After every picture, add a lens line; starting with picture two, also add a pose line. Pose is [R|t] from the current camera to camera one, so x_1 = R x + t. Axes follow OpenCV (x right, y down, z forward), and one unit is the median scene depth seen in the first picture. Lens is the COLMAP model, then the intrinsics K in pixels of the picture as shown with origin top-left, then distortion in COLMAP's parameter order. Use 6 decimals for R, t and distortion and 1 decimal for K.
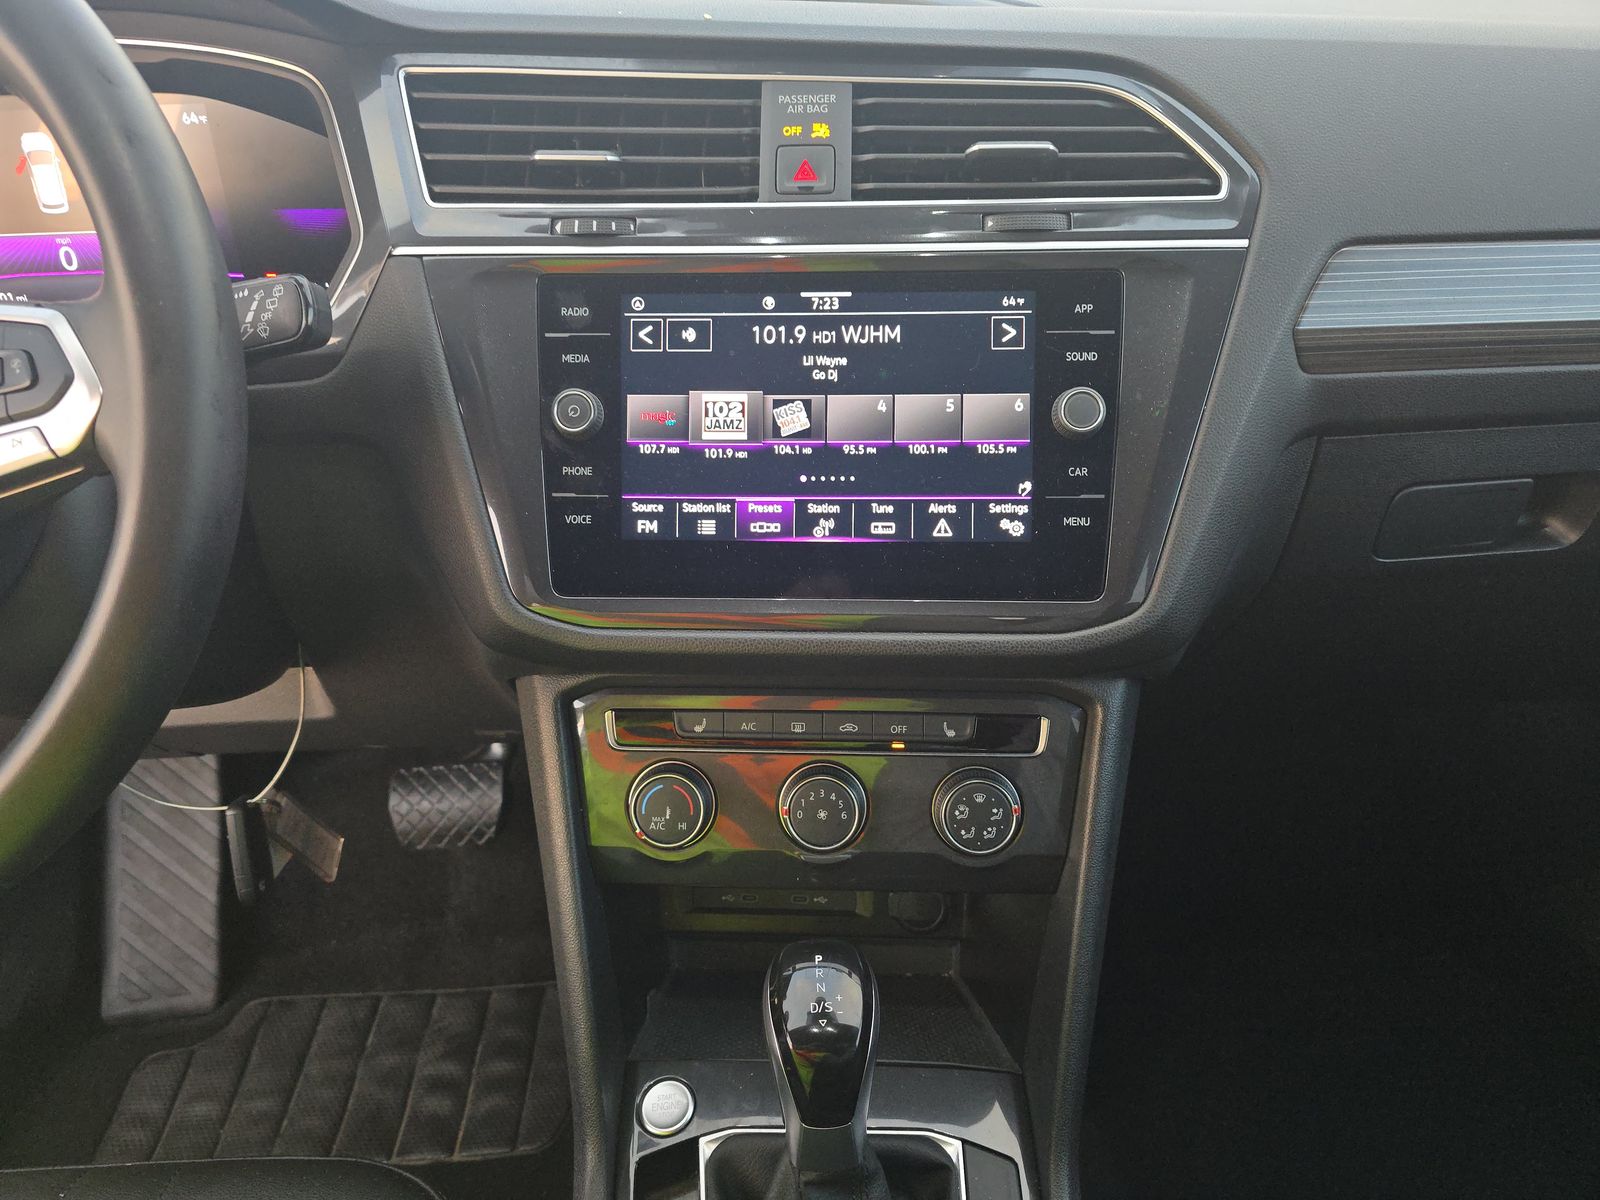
lens RADIAL K [[1187.2, 0, 800.2], [0, 1187.2, 590.5], [0, 0, 1]] dist [-0.009914, 0.005877]
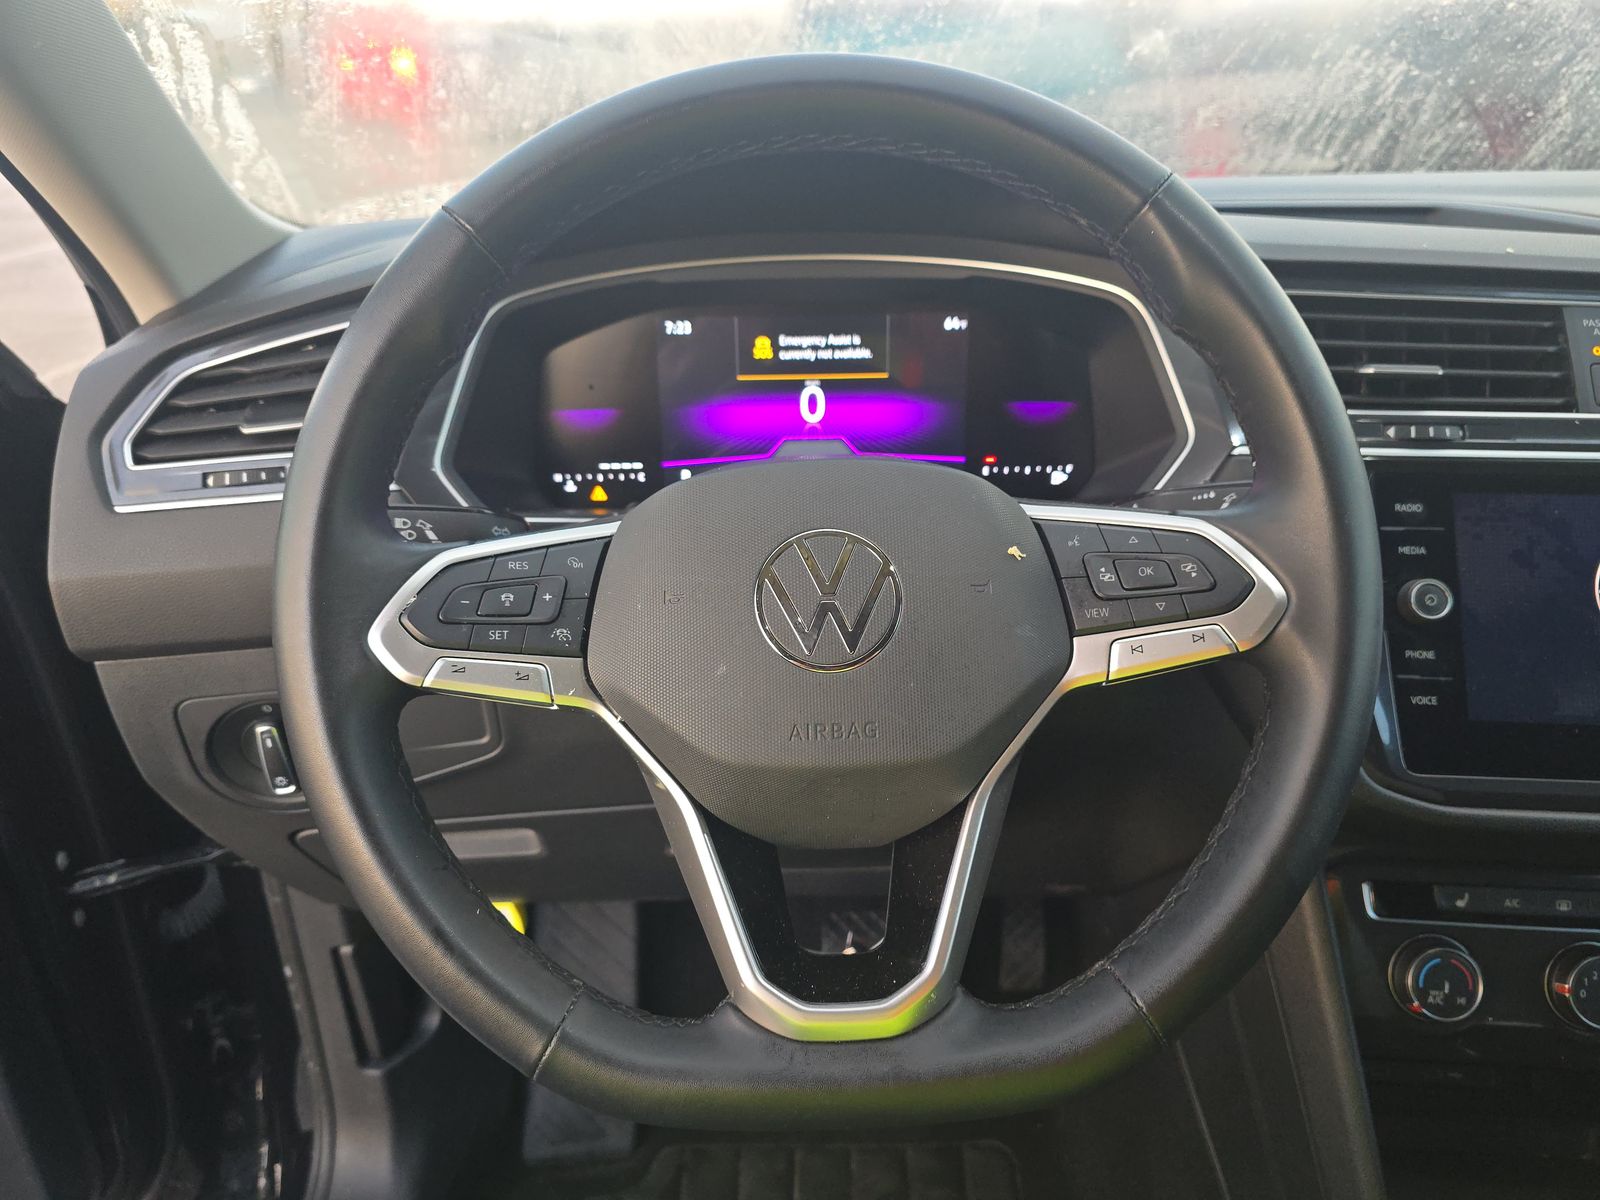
lens RADIAL K [[1076.4, 0, 799.3], [0, 1076.4, 612.5], [0, 0, 1]] dist [0.002249, -0.000446]
pose [[0.999414, 0.022549, -0.025738, -0.710826], [-0.025631, 0.991638, -0.126478, -0.001794], [0.022671, 0.127064, 0.991635, 0.024143]]
